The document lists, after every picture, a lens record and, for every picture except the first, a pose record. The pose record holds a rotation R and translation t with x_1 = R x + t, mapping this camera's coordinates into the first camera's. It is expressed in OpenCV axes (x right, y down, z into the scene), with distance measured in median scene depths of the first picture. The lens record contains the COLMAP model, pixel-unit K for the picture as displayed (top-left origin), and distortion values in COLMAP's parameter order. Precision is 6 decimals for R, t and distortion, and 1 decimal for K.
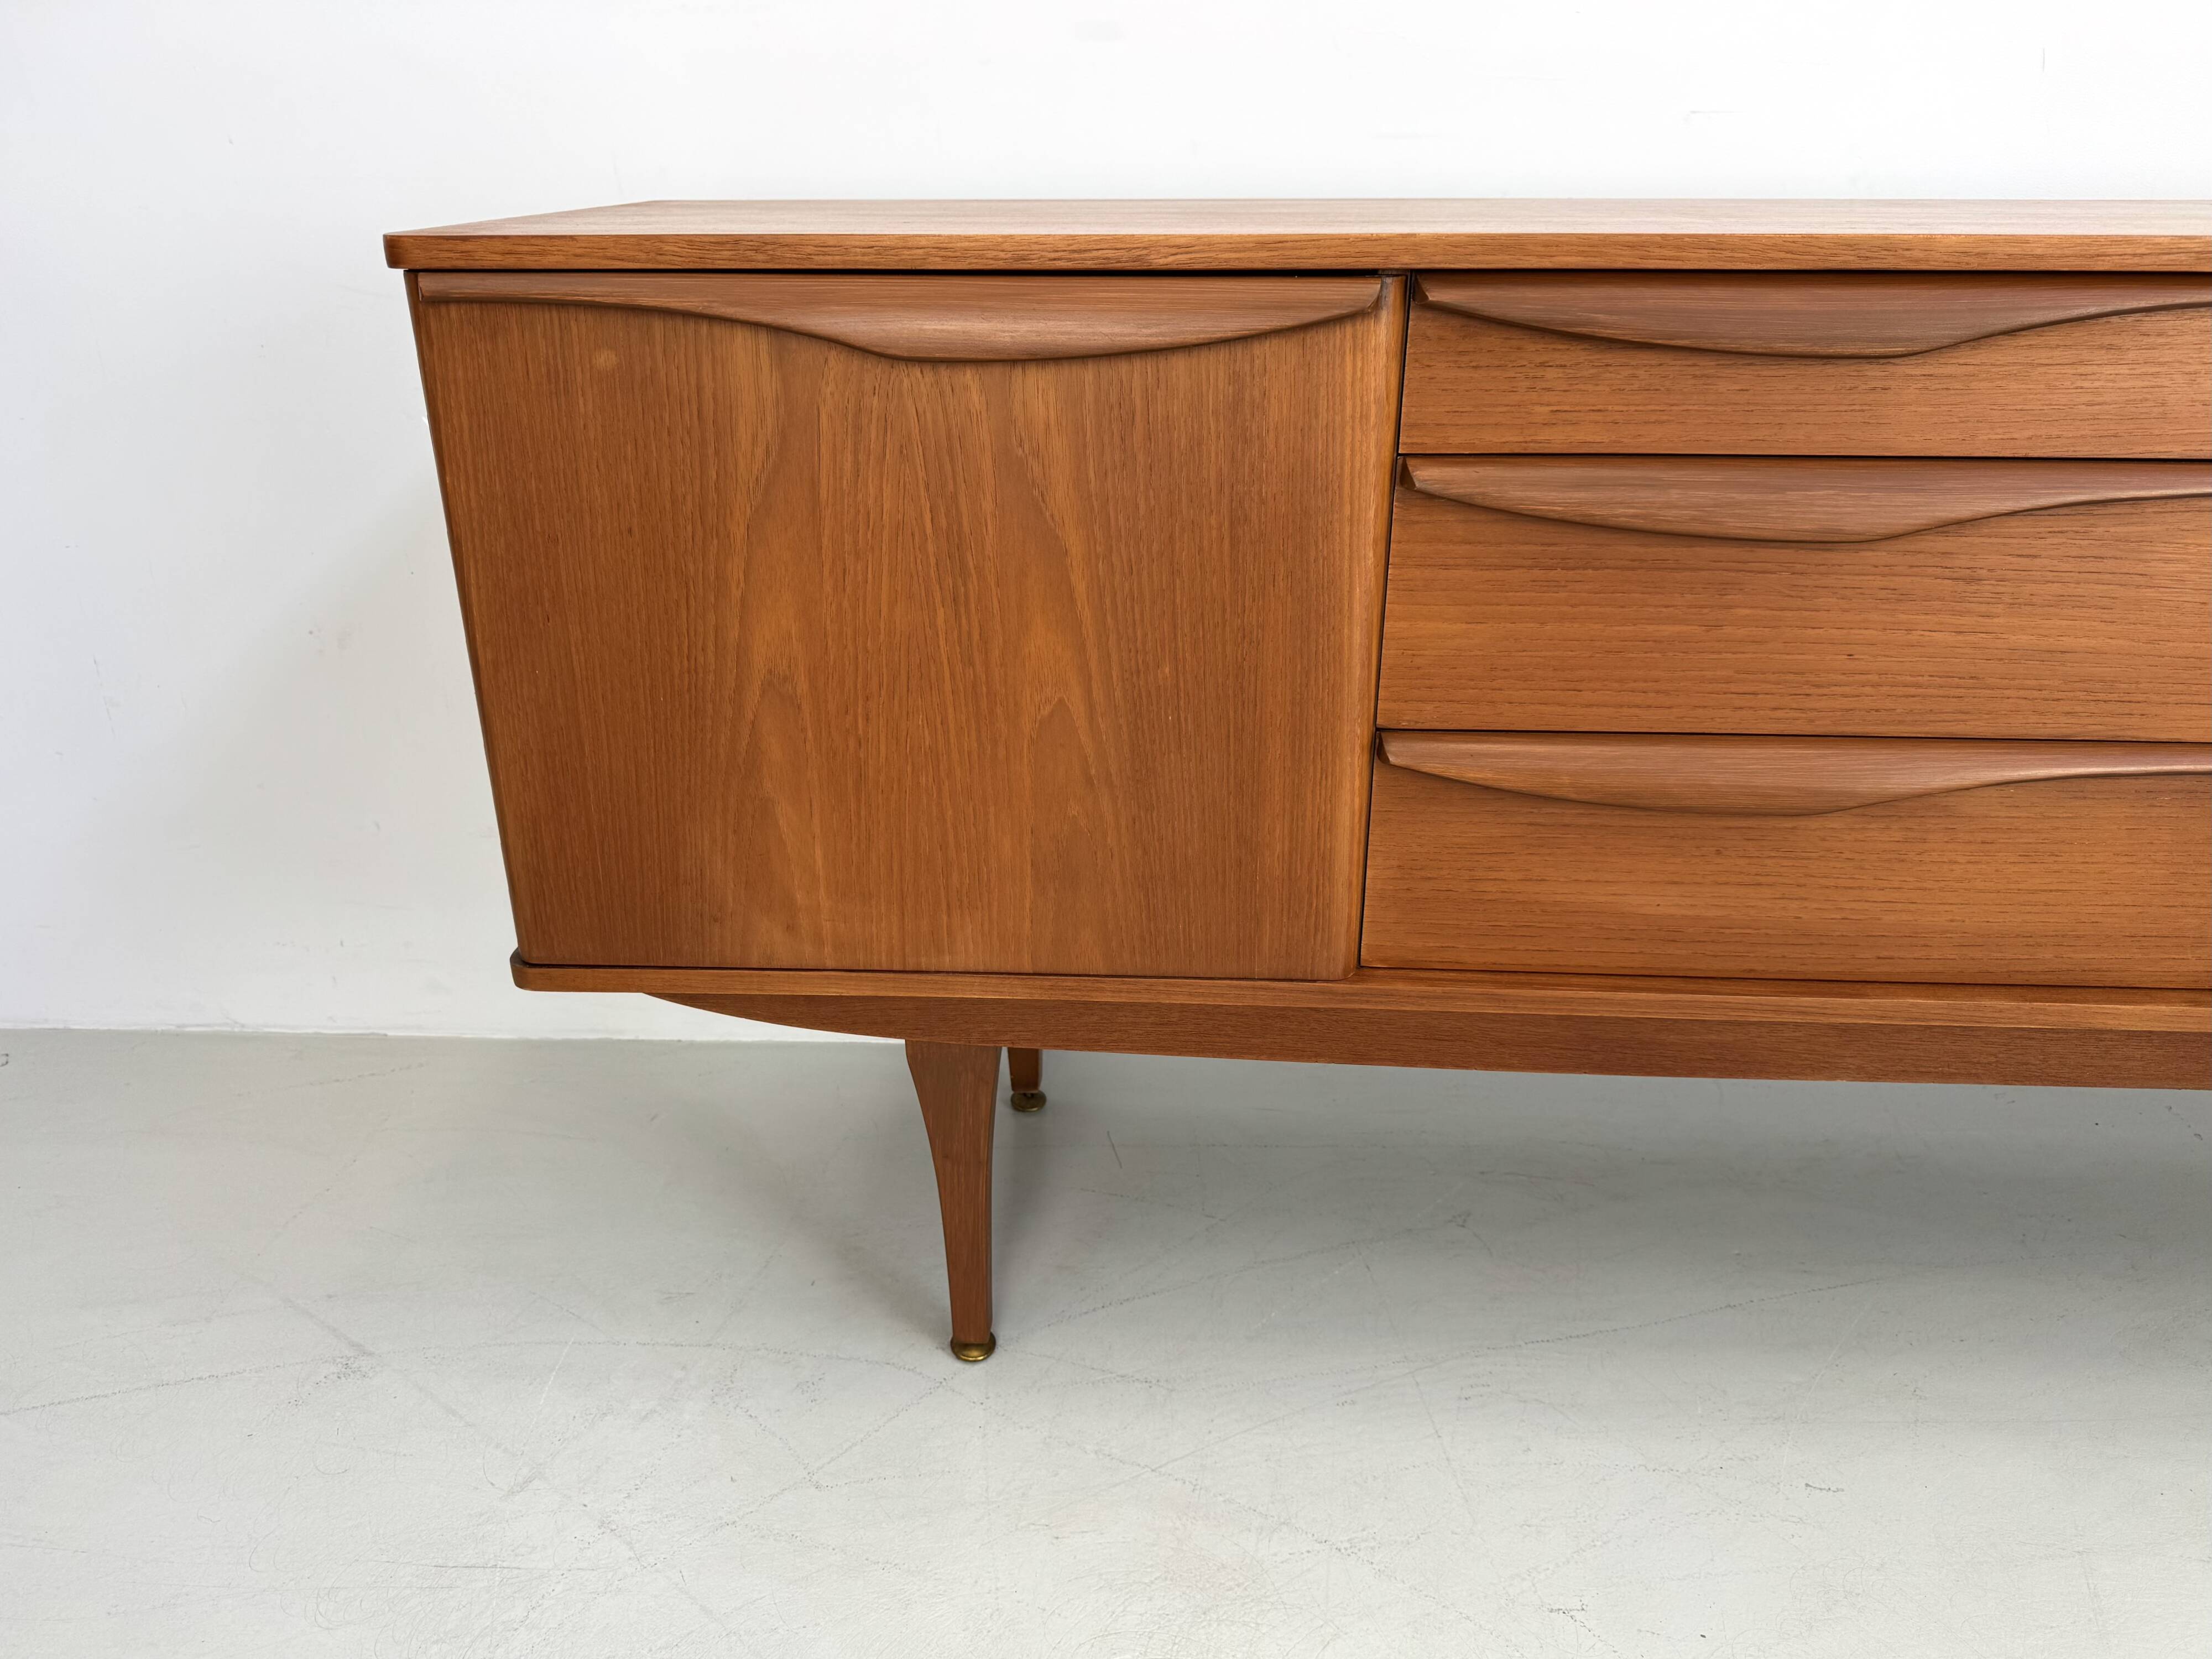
lens RADIAL K [[1558.6, 0, 1108.5], [0, 1558.6, 842.0], [0, 0, 1]] dist [0.067608, -0.093273]
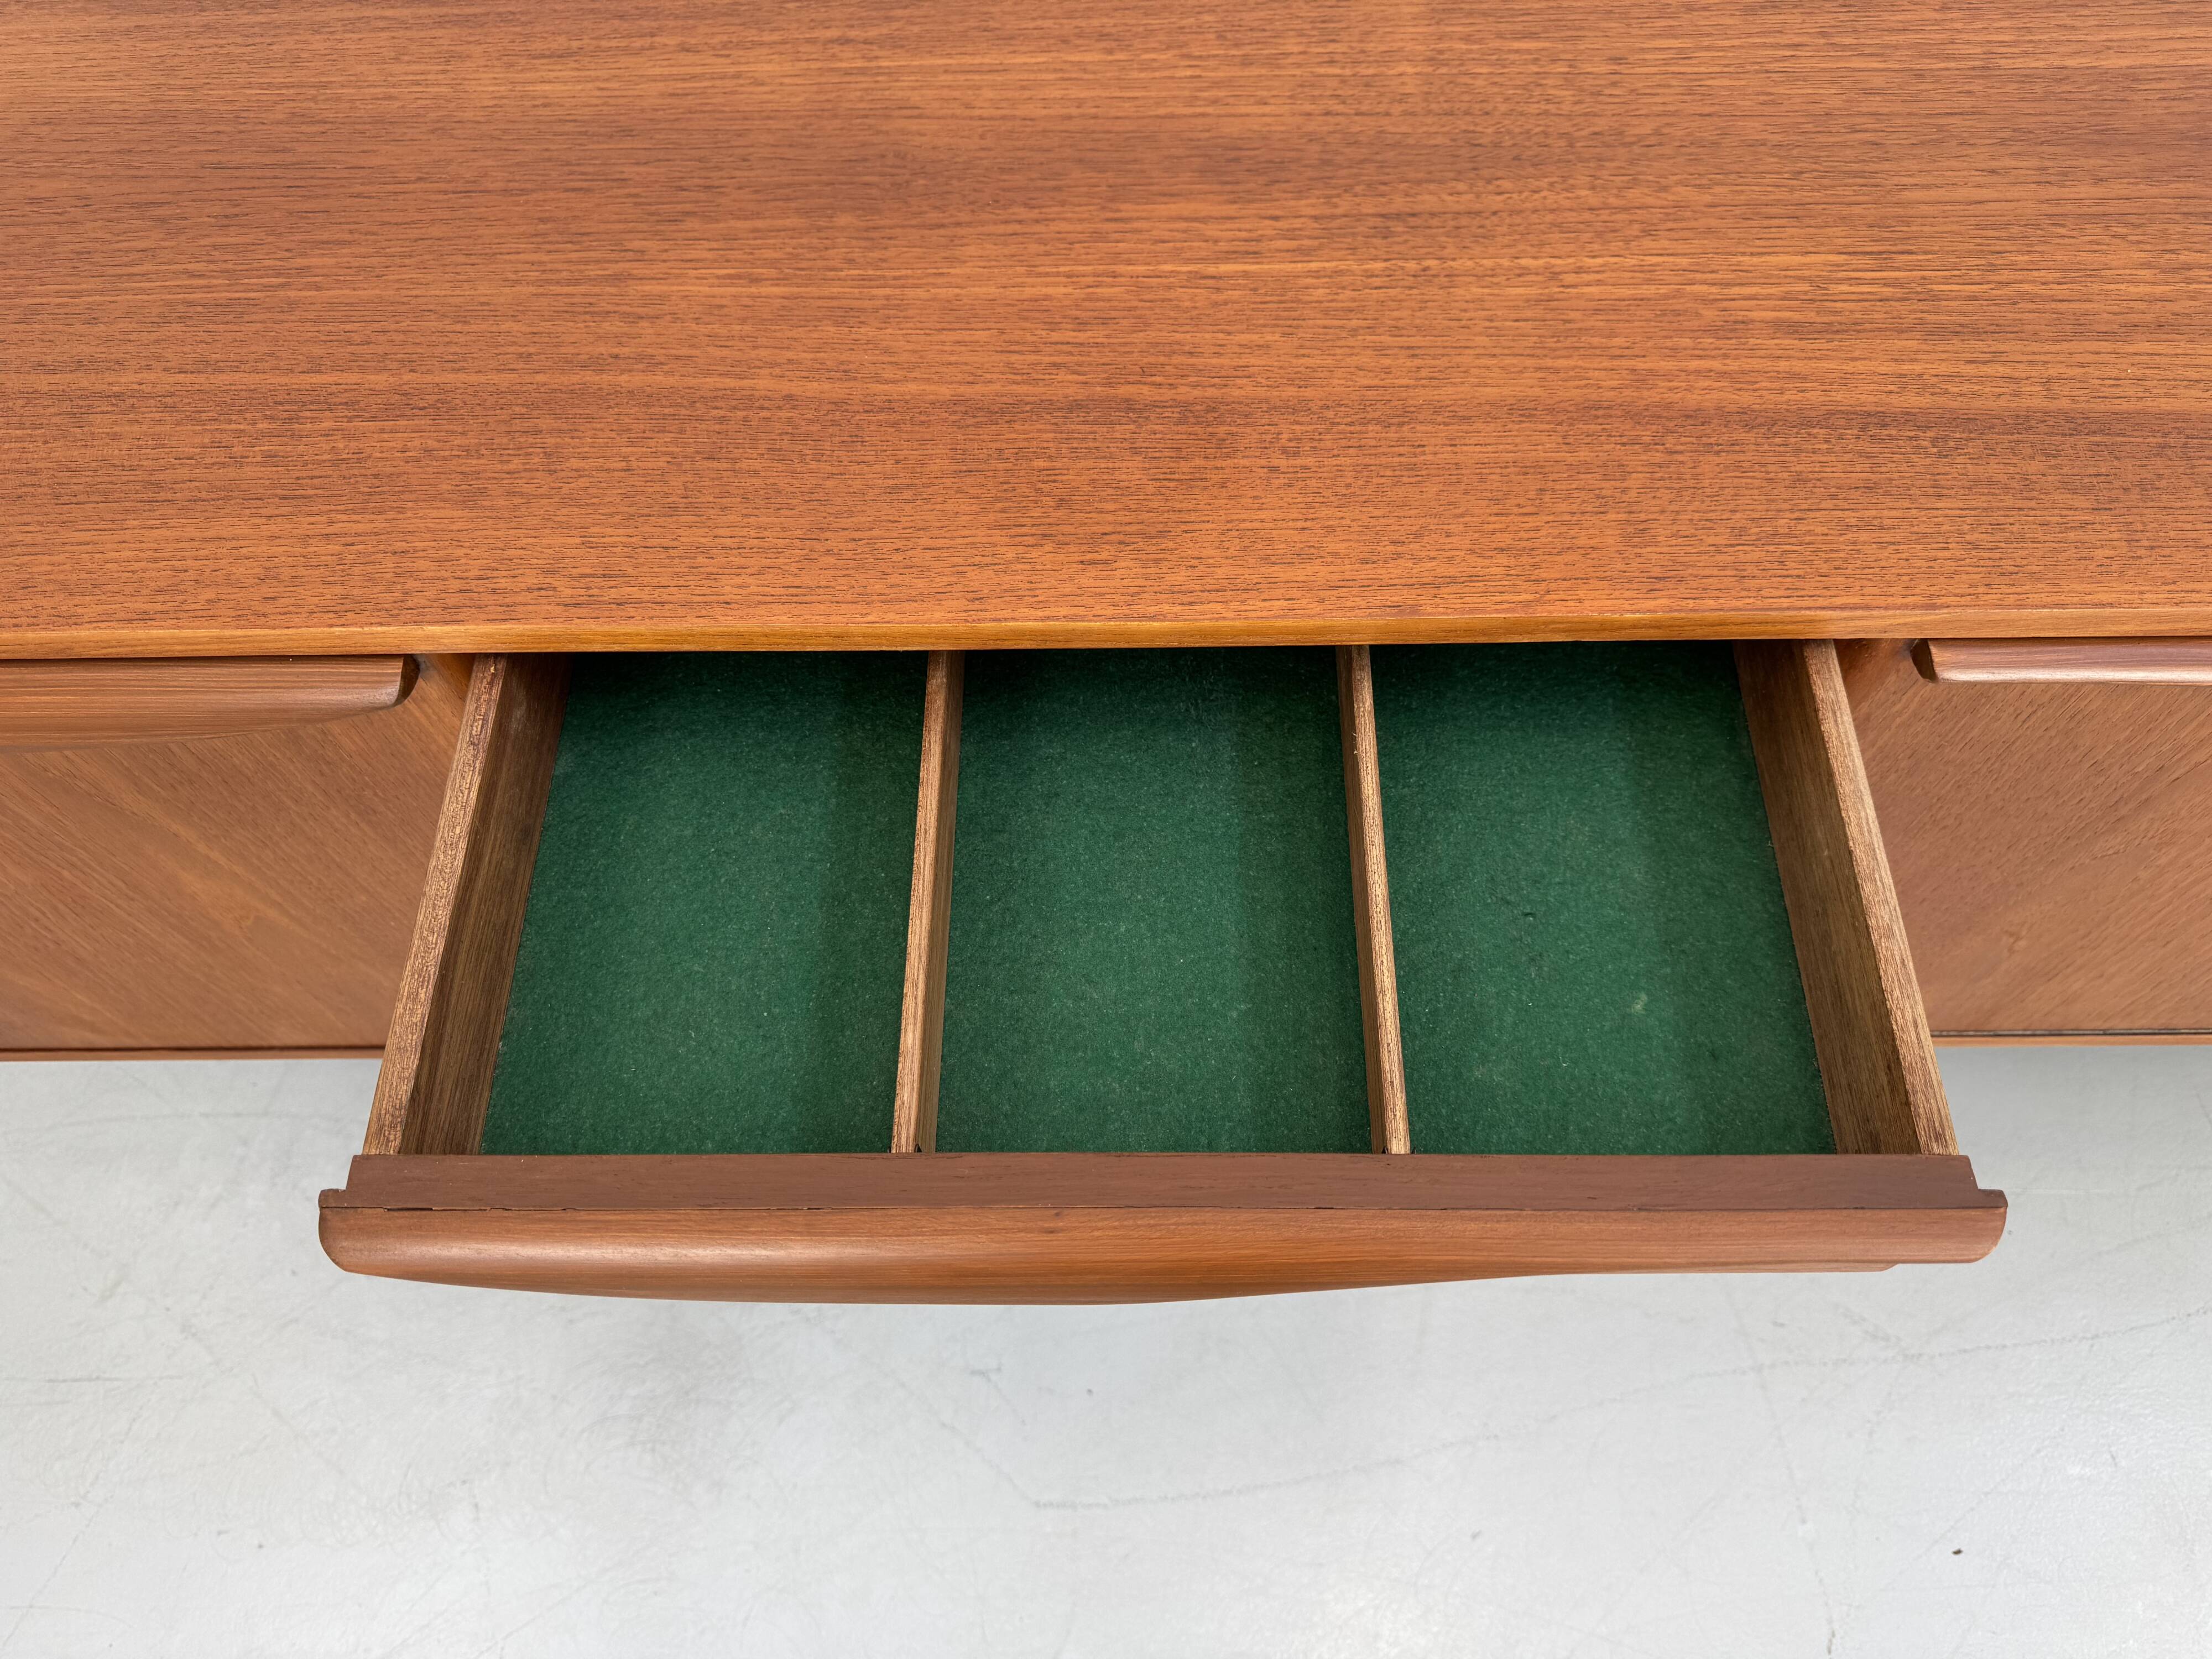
lens RADIAL K [[1558.6, 0, 1097.8], [0, 1558.6, 811.5], [0, 0, 1]] dist [0.067608, -0.093273]
pose [[0.998496, -0.054174, 0.008388, 0.417914], [0.037461, 0.786004, 0.617086, -0.643769], [-0.040023, -0.615844, 0.786851, 0.325388]]
